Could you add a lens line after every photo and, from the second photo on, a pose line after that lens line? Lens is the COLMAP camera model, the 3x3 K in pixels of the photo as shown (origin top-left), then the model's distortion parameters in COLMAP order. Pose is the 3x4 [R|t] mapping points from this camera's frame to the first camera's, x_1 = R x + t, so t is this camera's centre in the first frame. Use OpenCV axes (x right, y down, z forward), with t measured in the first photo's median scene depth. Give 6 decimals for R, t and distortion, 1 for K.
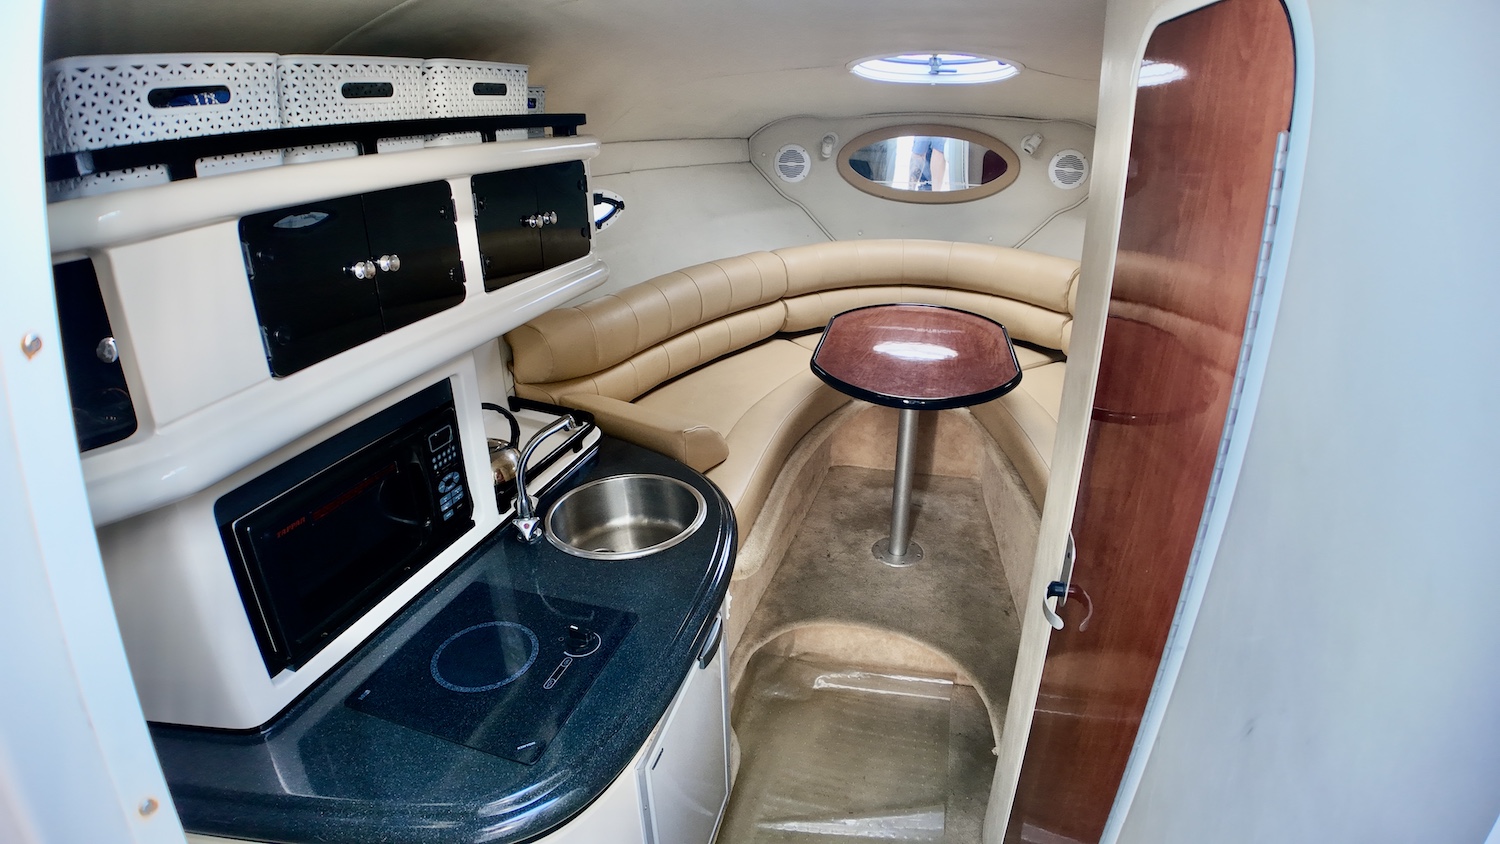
lens RADIAL K [[754.5, 0, 745.2], [0, 754.5, 417.9], [0, 0, 1]] dist [-0.107790, 0.002865]
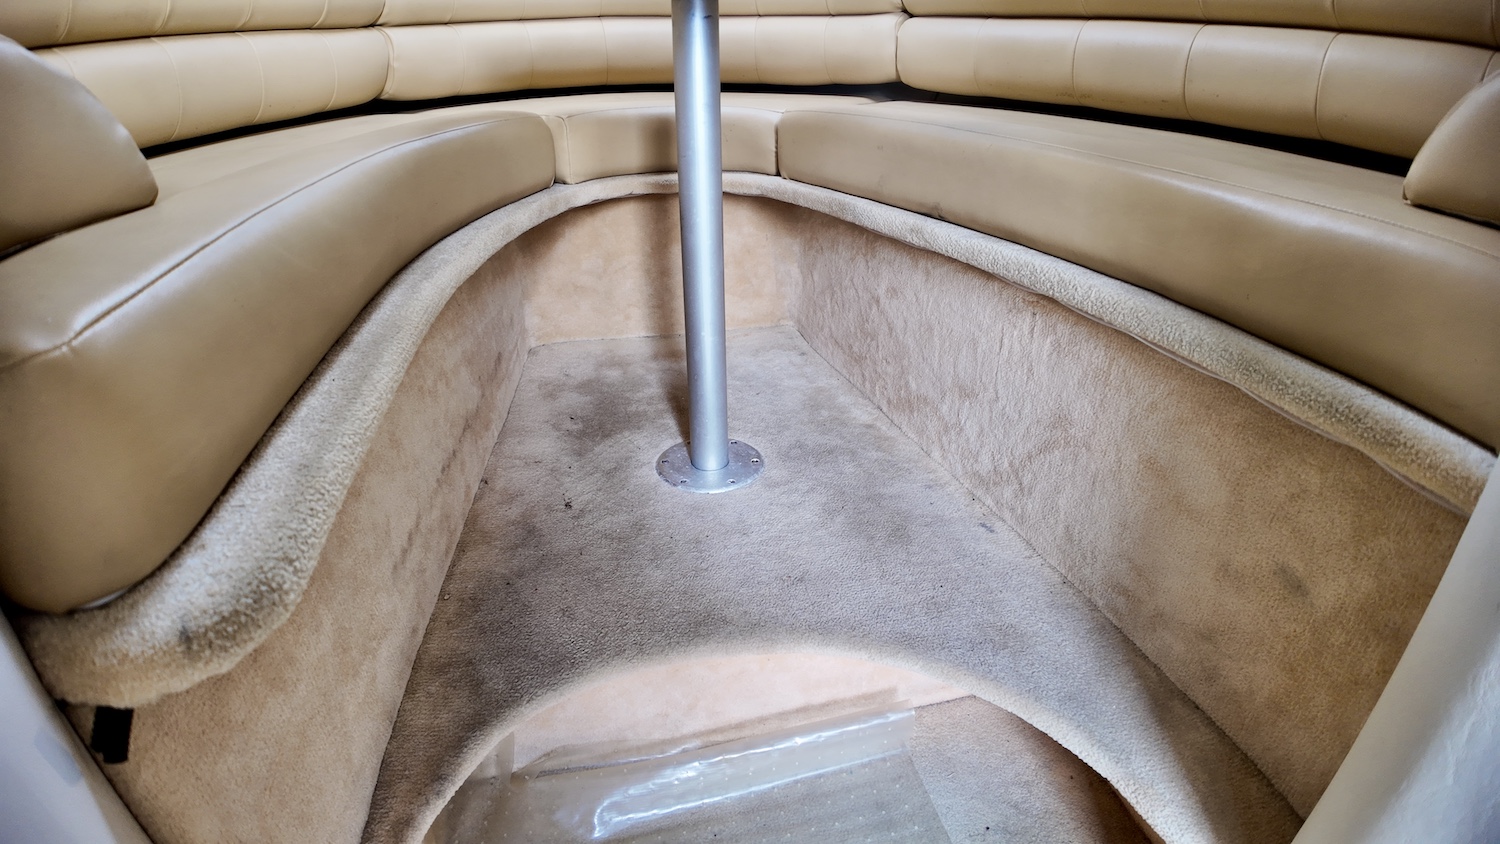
lens RADIAL K [[754.5, 0, 745.2], [0, 754.5, 417.9], [0, 0, 1]] dist [-0.107790, 0.002865]
pose [[0.900905, -0.202312, 0.383979, 0.047617], [0.183572, 0.979301, 0.085274, 0.115966], [-0.393283, -0.006336, 0.919396, 0.564079]]
